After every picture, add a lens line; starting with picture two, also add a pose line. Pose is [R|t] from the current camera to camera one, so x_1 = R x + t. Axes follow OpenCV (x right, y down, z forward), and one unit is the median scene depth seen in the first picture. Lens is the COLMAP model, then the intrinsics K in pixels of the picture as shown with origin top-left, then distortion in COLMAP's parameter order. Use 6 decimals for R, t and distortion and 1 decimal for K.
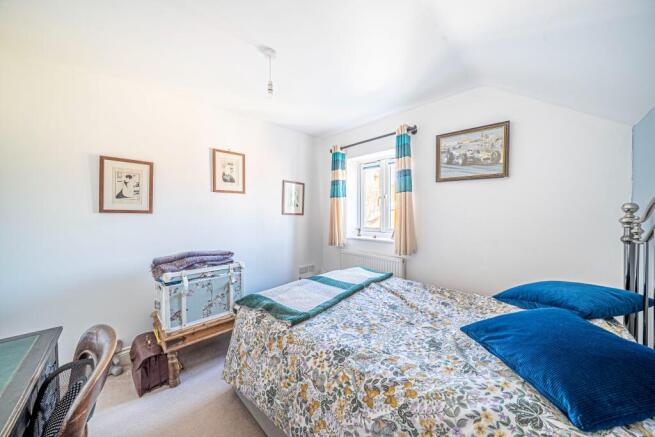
lens RADIAL K [[233.1, 0, 326.3], [0, 233.1, 206.1], [0, 0, 1]] dist [0.015577, 0.000001]
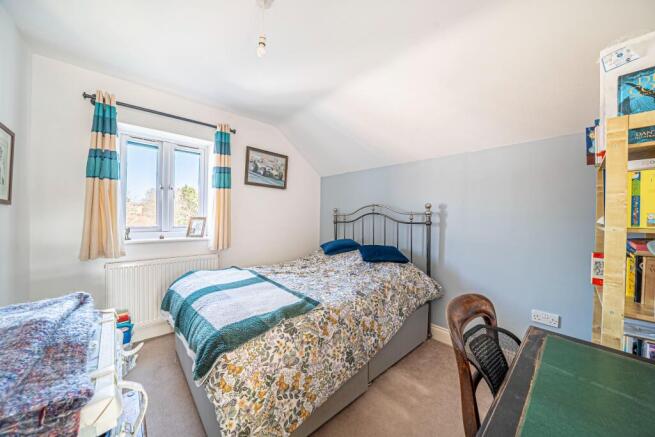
lens RADIAL K [[226.1, 0, 325.6], [0, 226.1, 216.4], [0, 0, 1]] dist [-0.000541, -0.000004]
pose [[0.033507, -0.010536, 0.999383, -0.734601], [-0.051218, 0.998612, 0.012245, 0.030891], [-0.998125, -0.051596, 0.032921, 0.566926]]
